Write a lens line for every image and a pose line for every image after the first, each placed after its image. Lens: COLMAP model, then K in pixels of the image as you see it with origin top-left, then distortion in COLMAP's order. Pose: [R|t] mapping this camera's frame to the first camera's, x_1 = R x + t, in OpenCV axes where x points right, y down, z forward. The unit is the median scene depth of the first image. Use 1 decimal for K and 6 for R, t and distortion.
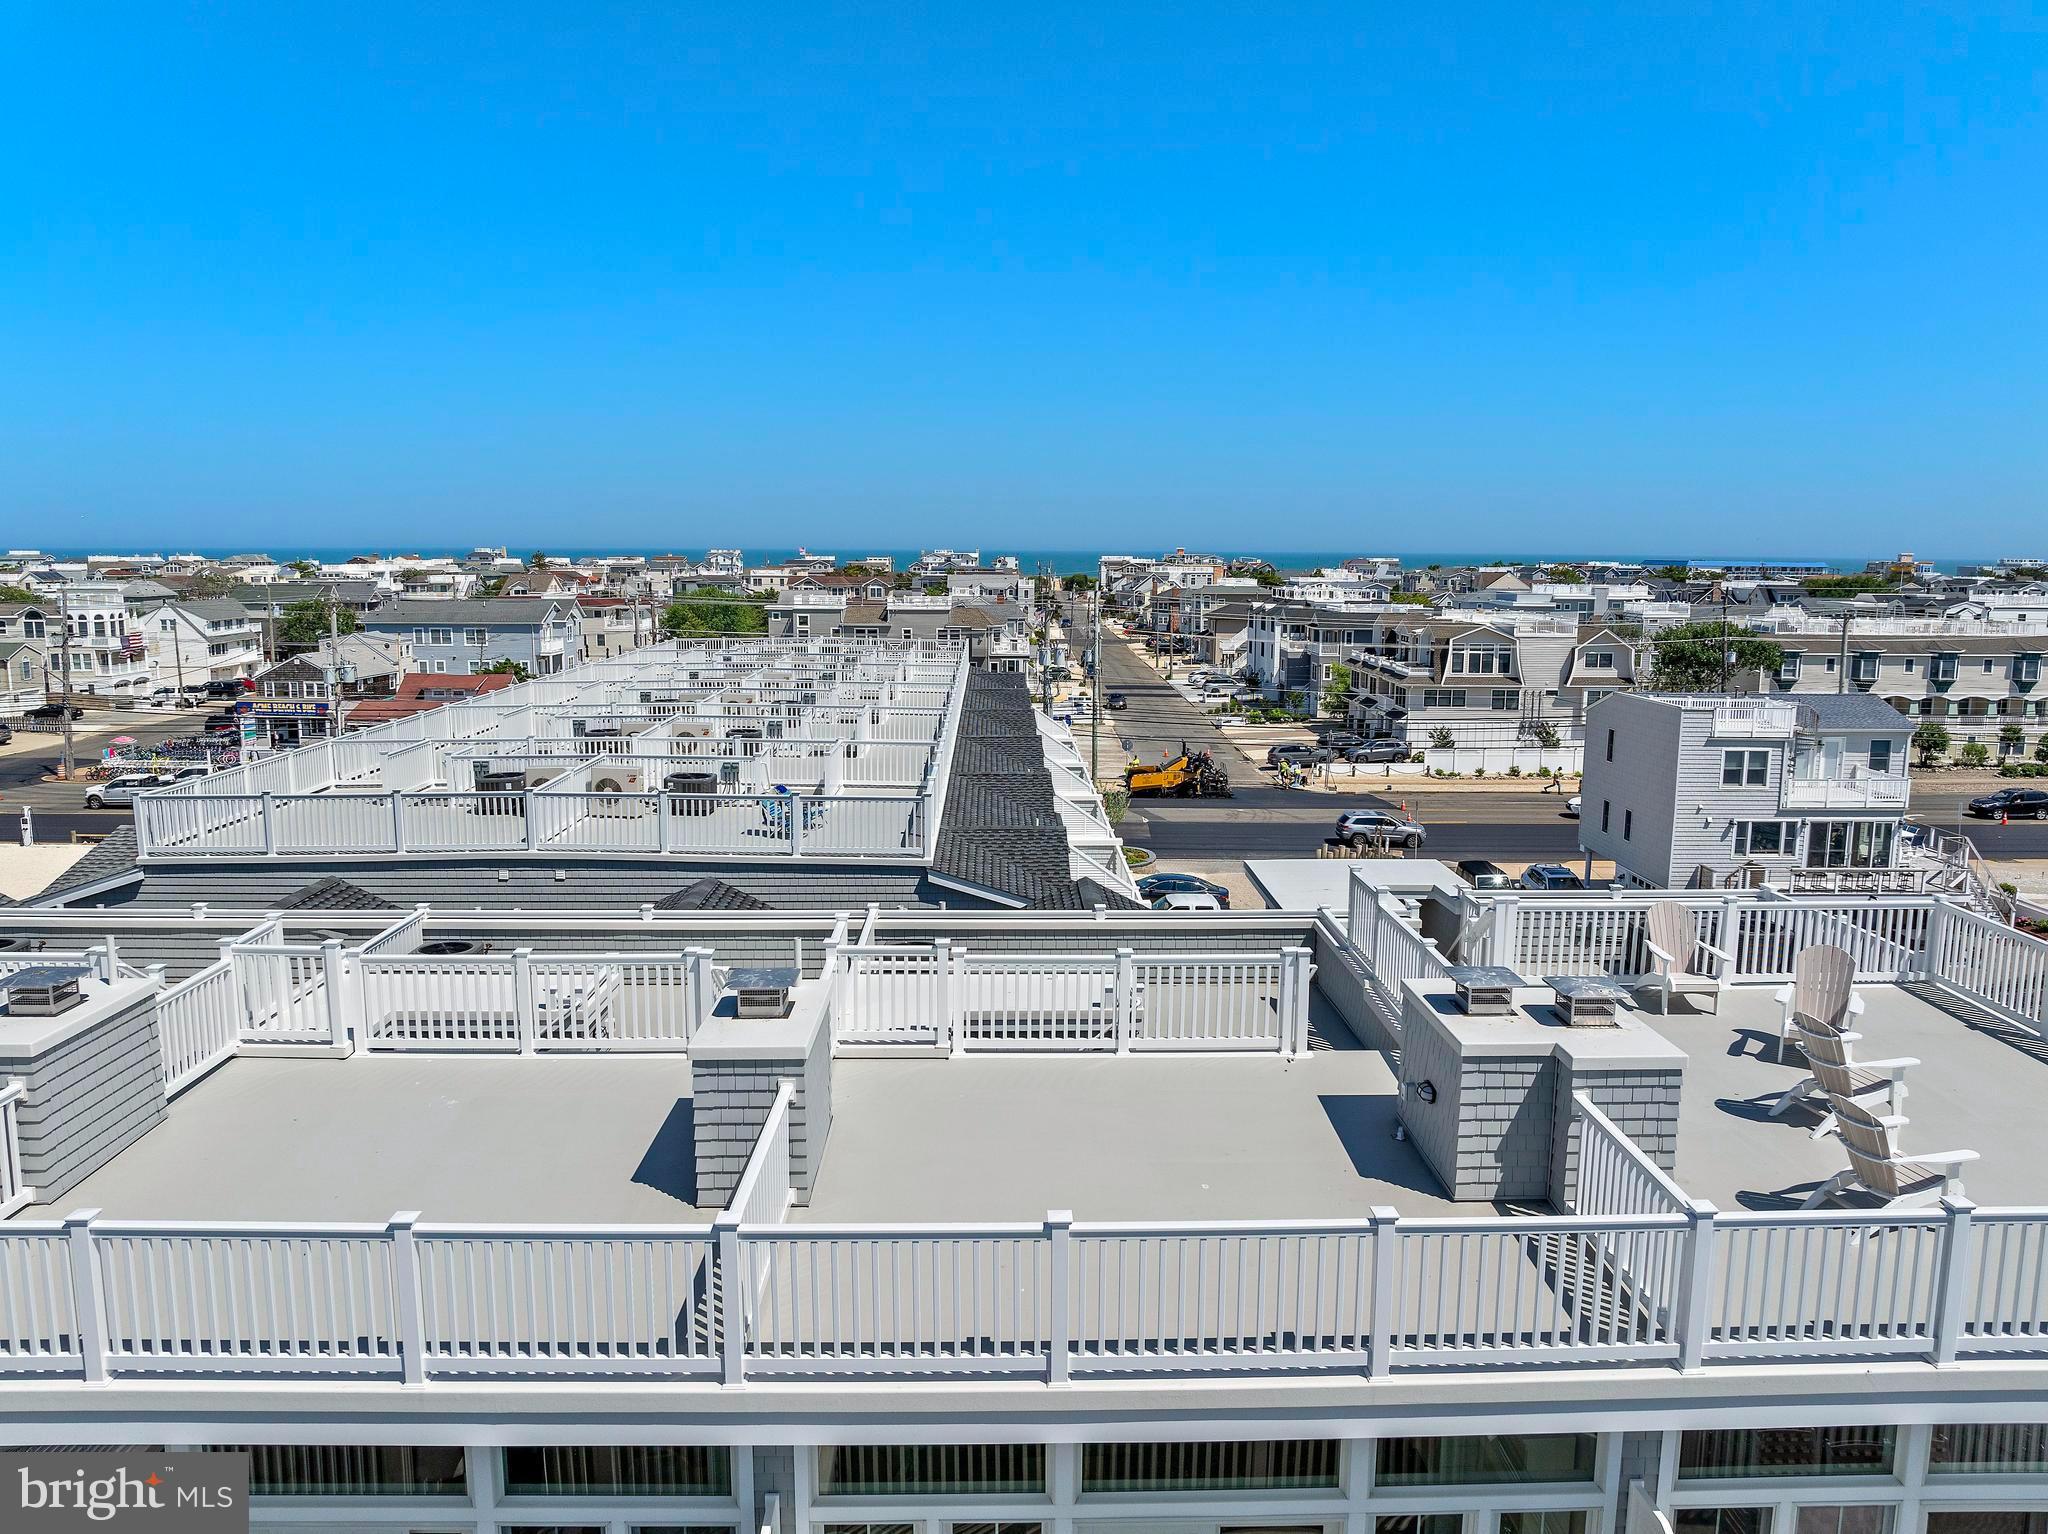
lens RADIAL K [[1452.1, 0, 1028.4], [0, 1452.1, 764.8], [0, 0, 1]] dist [-0.054876, 0.021859]
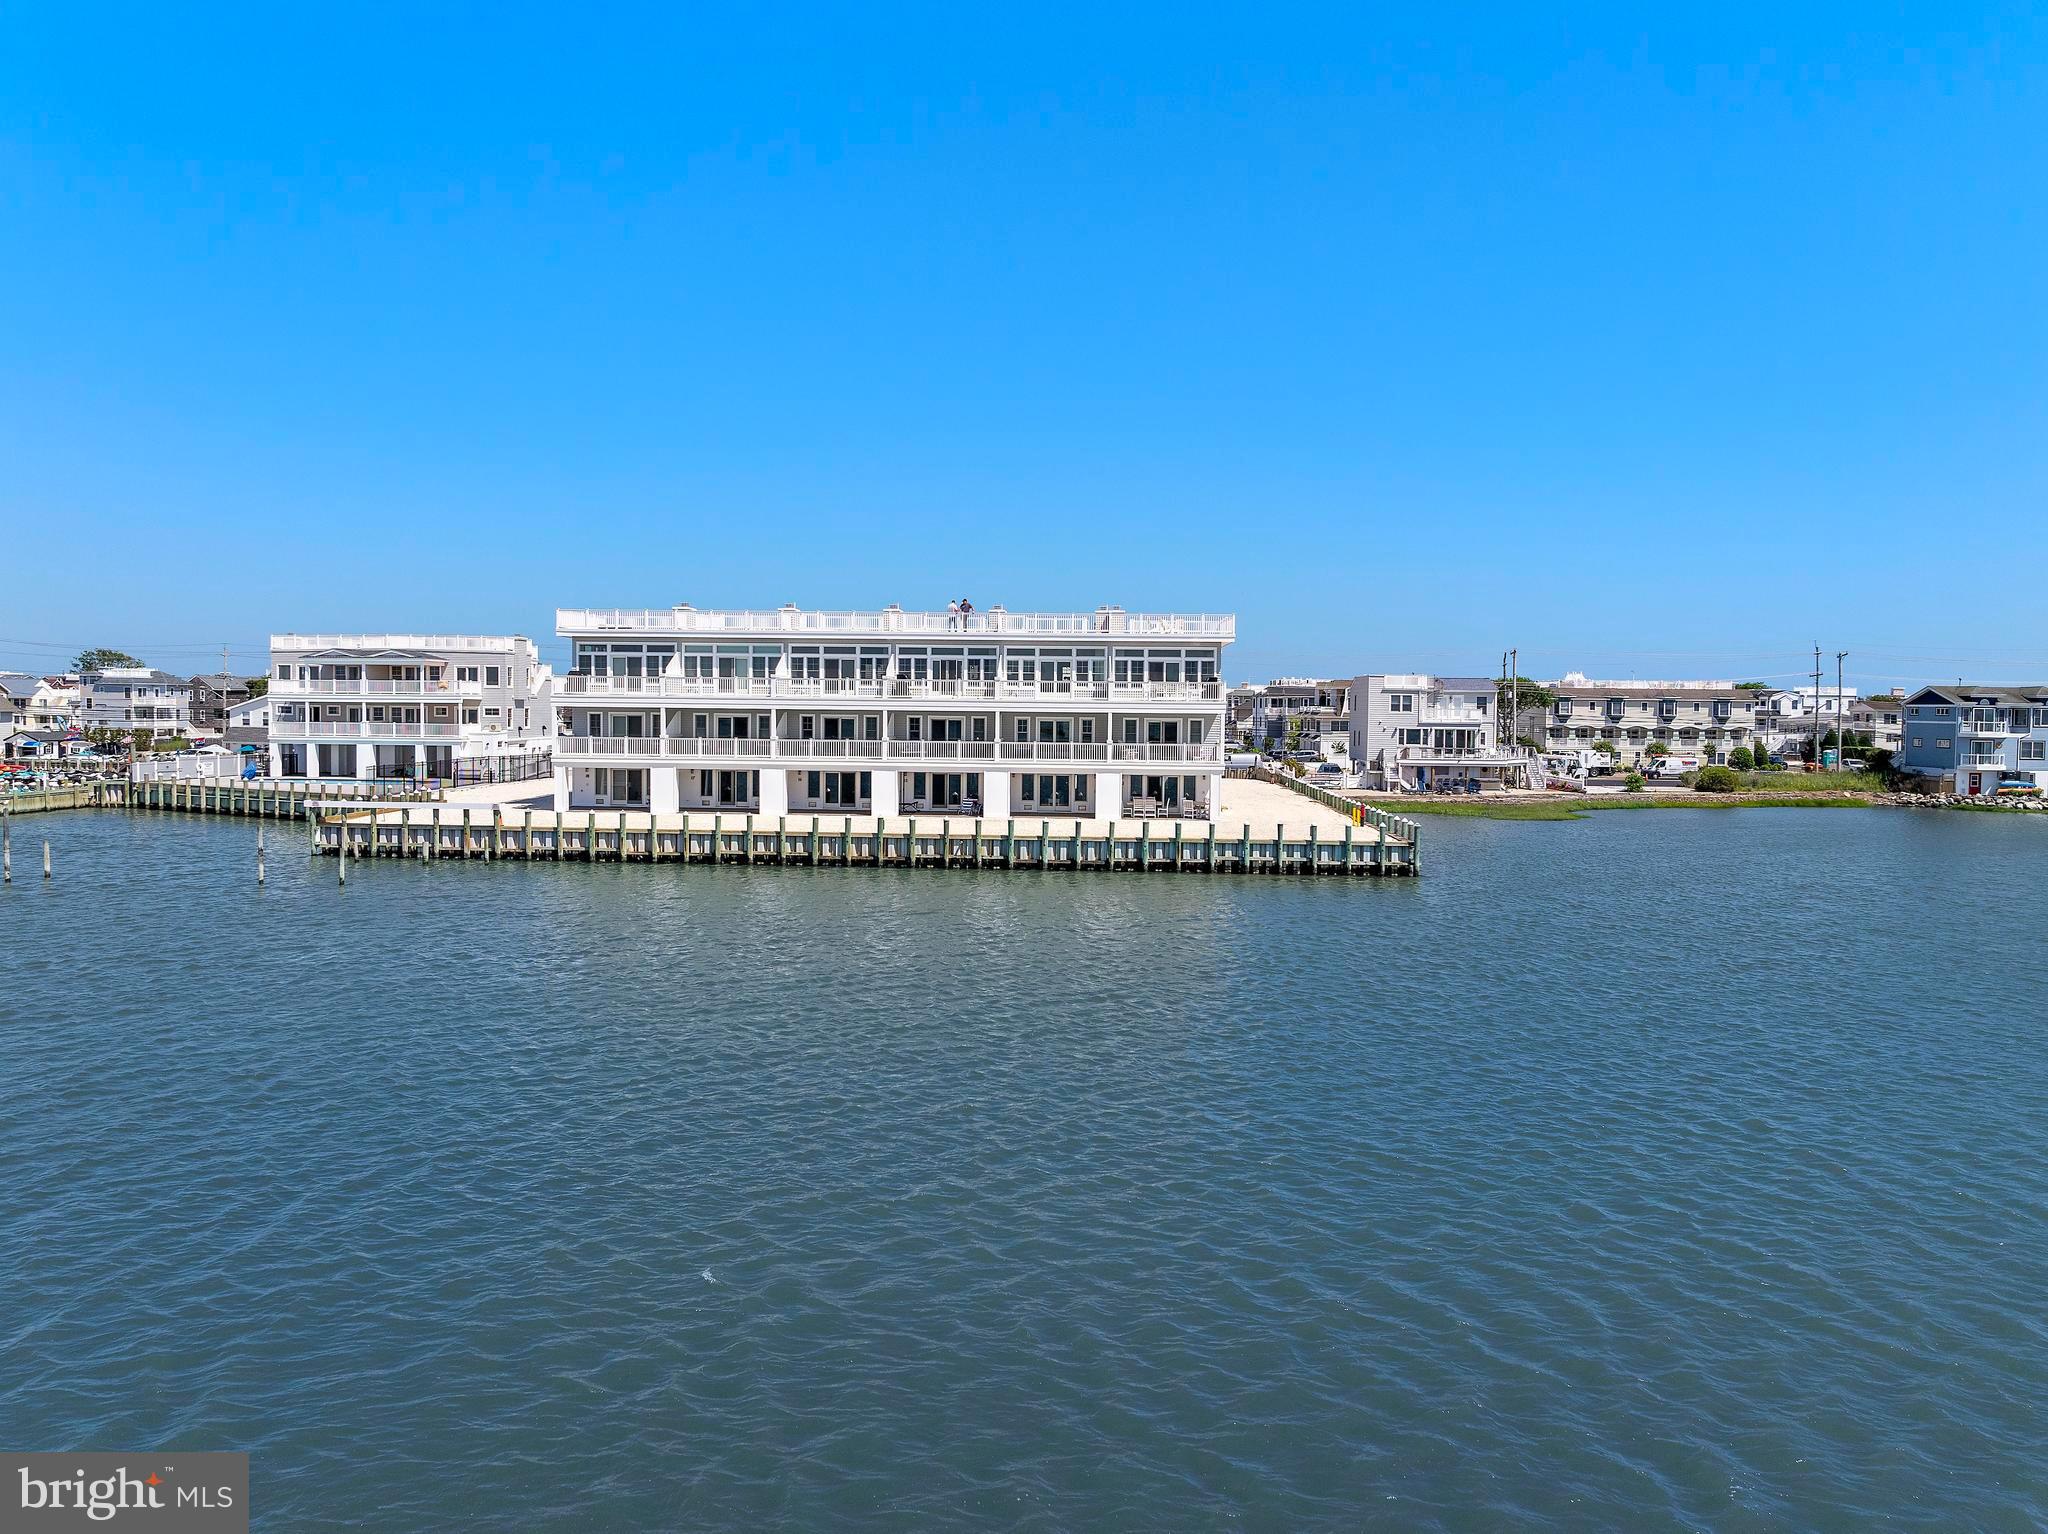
lens RADIAL K [[1452.1, 0, 1015.4], [0, 1452.1, 733.4], [0, 0, 1]] dist [-0.054876, 0.021859]
pose [[0.997002, 0.006471, -0.077111, 0.038110], [-0.016446, 0.991451, -0.129443, 0.142472], [0.075614, 0.130323, 0.988584, -0.499802]]
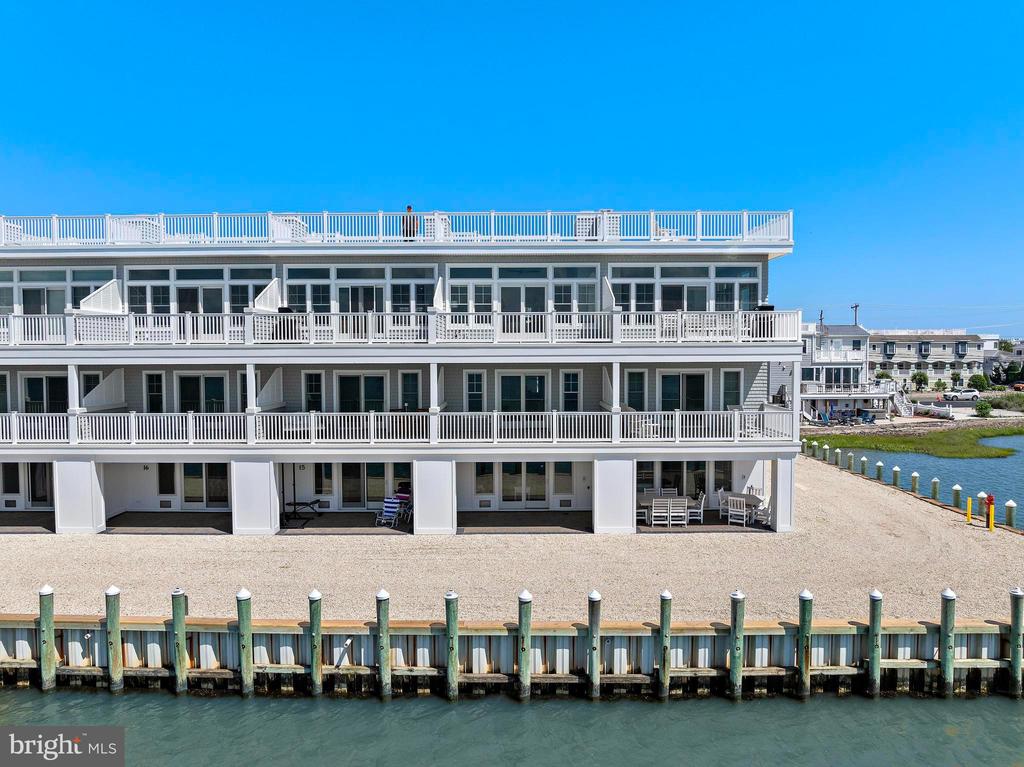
lens RADIAL K [[726.0, 0, 513.0], [0, 726.0, 378.9], [0, 0, 1]] dist [-0.054876, 0.021859]
pose [[0.999634, -0.008422, -0.025725, 0.011298], [0.005480, 0.993651, -0.112370, 0.084911], [0.026508, 0.112188, 0.993333, -0.118057]]
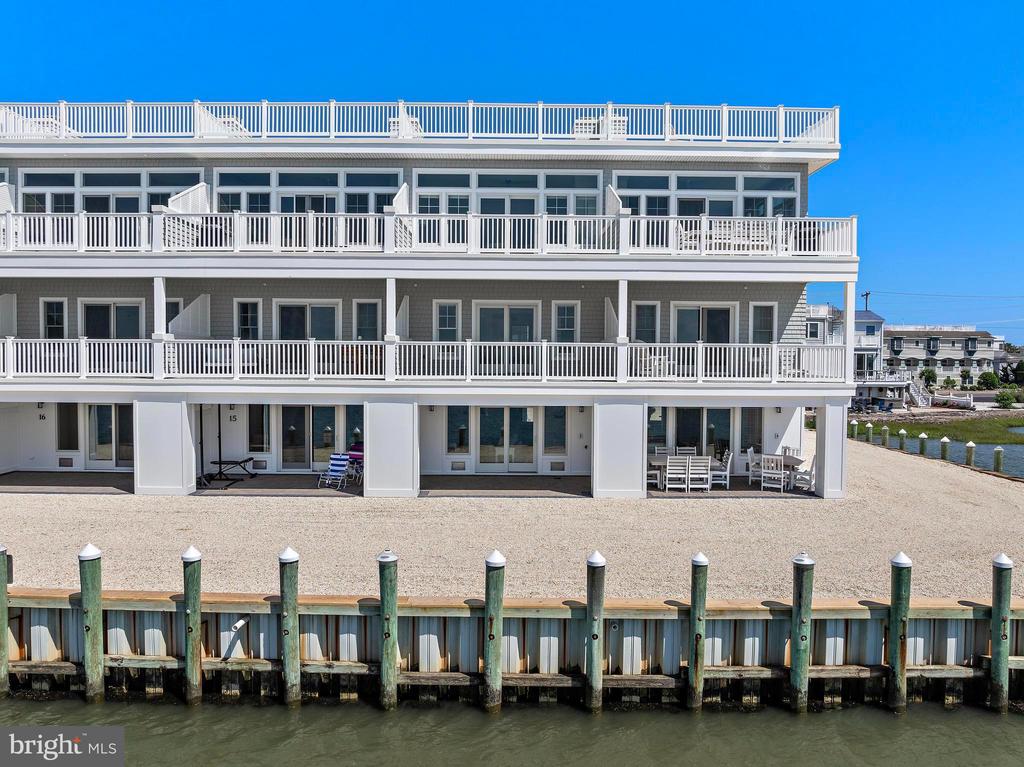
lens RADIAL K [[726.0, 0, 513.1], [0, 726.0, 381.5], [0, 0, 1]] dist [-0.054876, 0.021859]
pose [[0.999809, 0.001934, -0.019466, 0.013486], [-0.004195, 0.993150, -0.116769, 0.096613], [0.019107, 0.116828, 0.992968, -0.079613]]
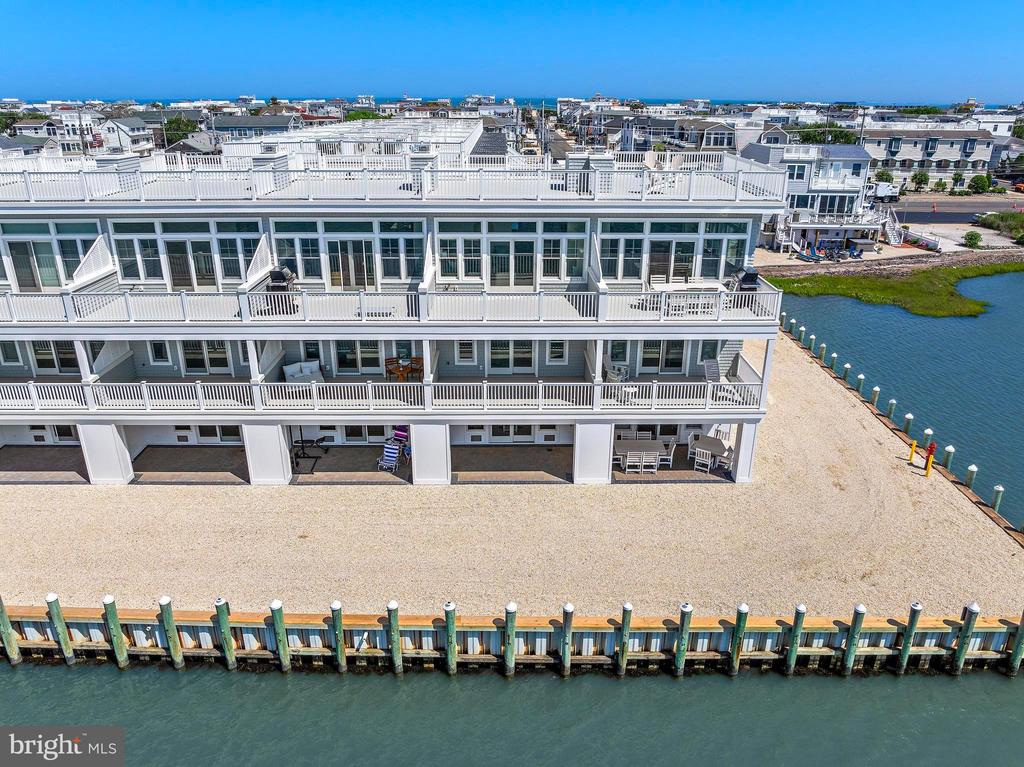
lens RADIAL K [[726.0, 0, 512.8], [0, 726.0, 381.4], [0, 0, 1]] dist [-0.054876, 0.021859]
pose [[0.999909, 0.003788, -0.012955, 0.012013], [-0.000763, 0.974156, 0.225874, 0.031419], [0.013476, -0.225844, 0.974070, -0.125344]]
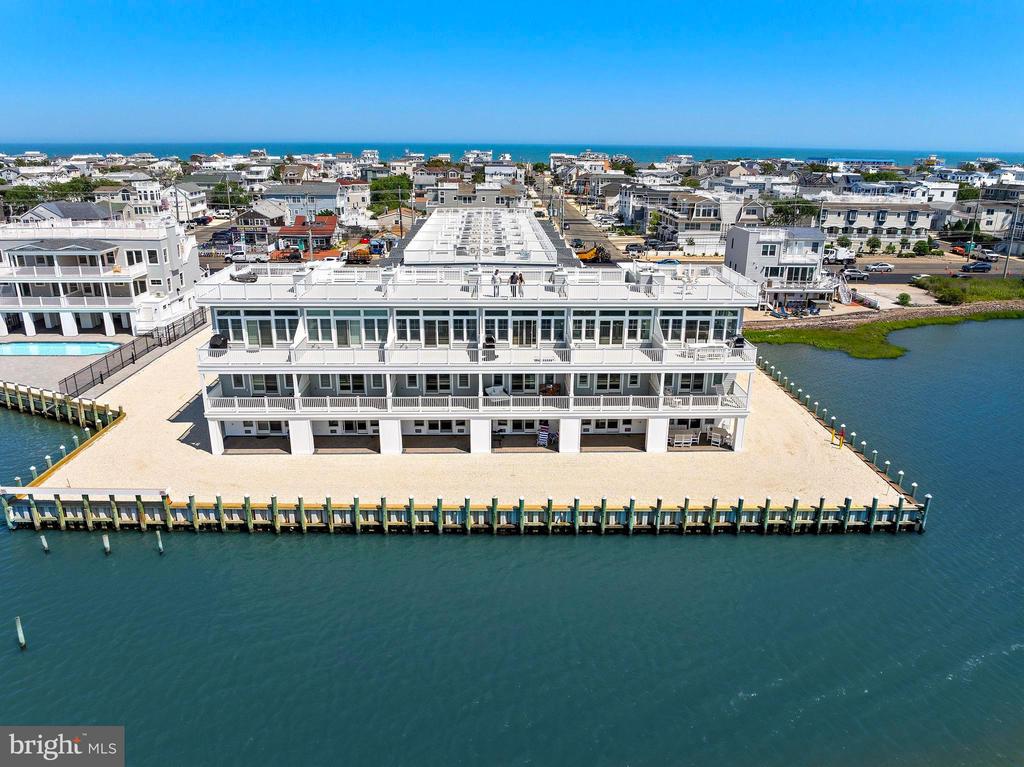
lens RADIAL K [[726.0, 0, 509.1], [0, 726.0, 374.6], [0, 0, 1]] dist [-0.054876, 0.021859]
pose [[0.999996, 0.000929, 0.002624, -0.042917], [-0.001343, 0.986754, 0.162218, 0.006741], [-0.002439, -0.162221, 0.986751, -0.287755]]
